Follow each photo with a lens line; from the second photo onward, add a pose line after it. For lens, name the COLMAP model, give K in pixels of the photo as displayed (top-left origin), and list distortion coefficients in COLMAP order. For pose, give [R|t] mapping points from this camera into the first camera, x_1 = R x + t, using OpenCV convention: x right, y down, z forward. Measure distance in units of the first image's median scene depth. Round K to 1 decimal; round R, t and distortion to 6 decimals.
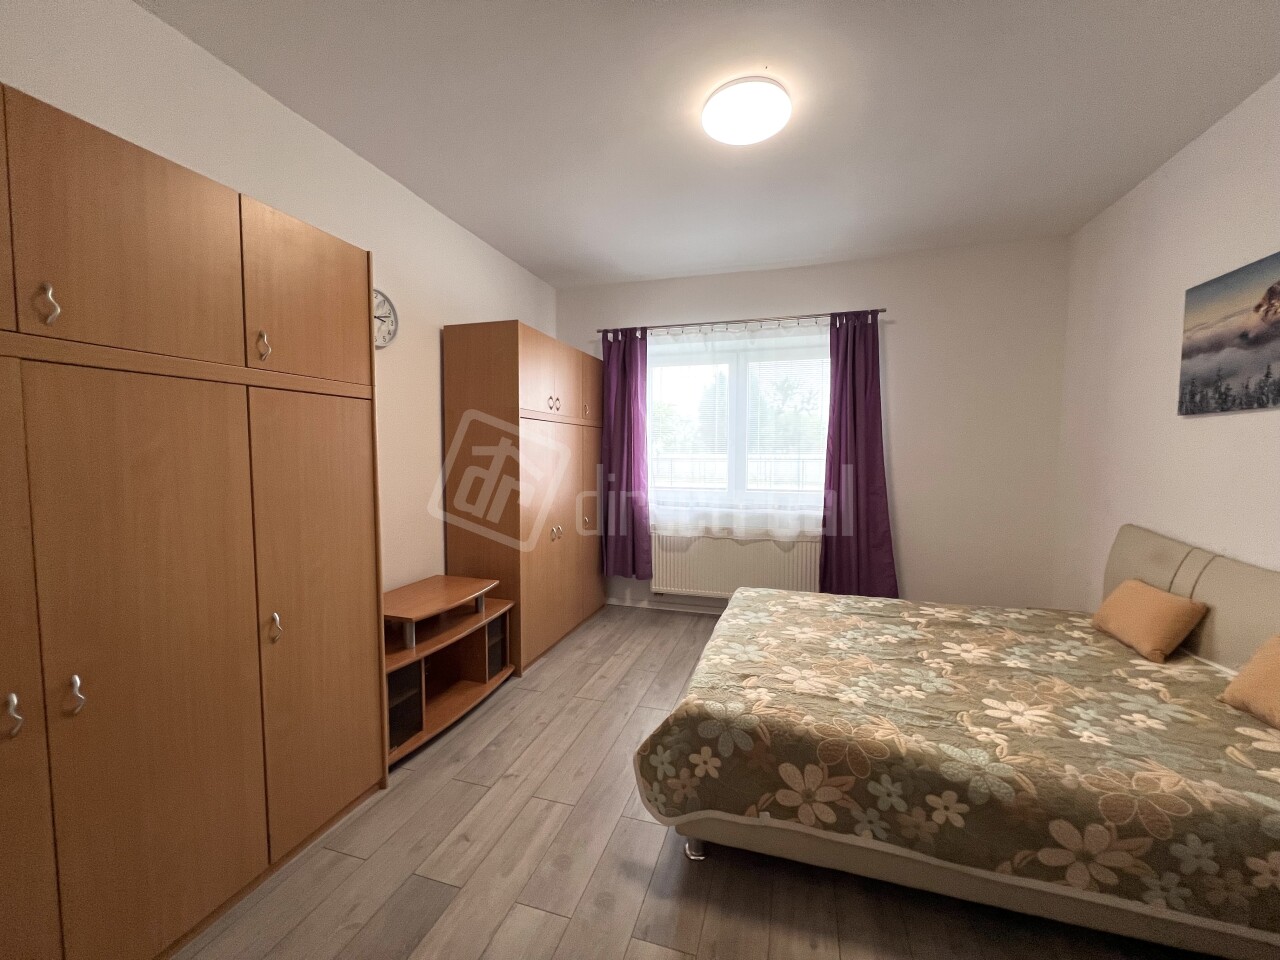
lens RADIAL K [[509.6, 0, 638.3], [0, 509.6, 481.3], [0, 0, 1]] dist [-0.000456, -0.000006]
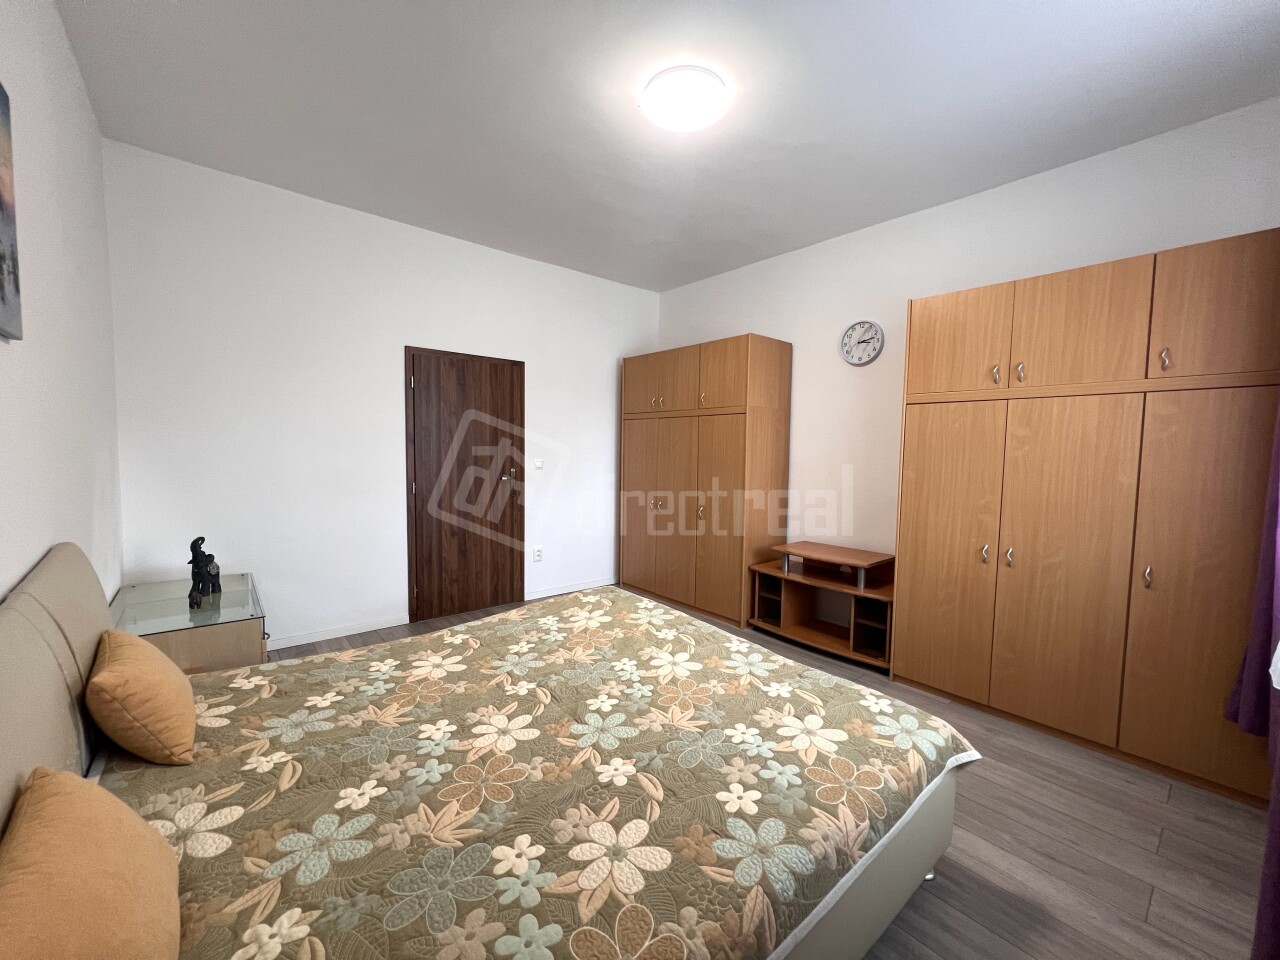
lens RADIAL K [[509.6, 0, 638.3], [0, 509.6, 481.3], [0, 0, 1]] dist [-0.000456, -0.000006]
pose [[-0.538272, 0.041627, -0.841743, 1.154250], [-0.068147, 0.993359, 0.092703, -0.055719], [0.840012, 0.107262, -0.531860, 1.550332]]
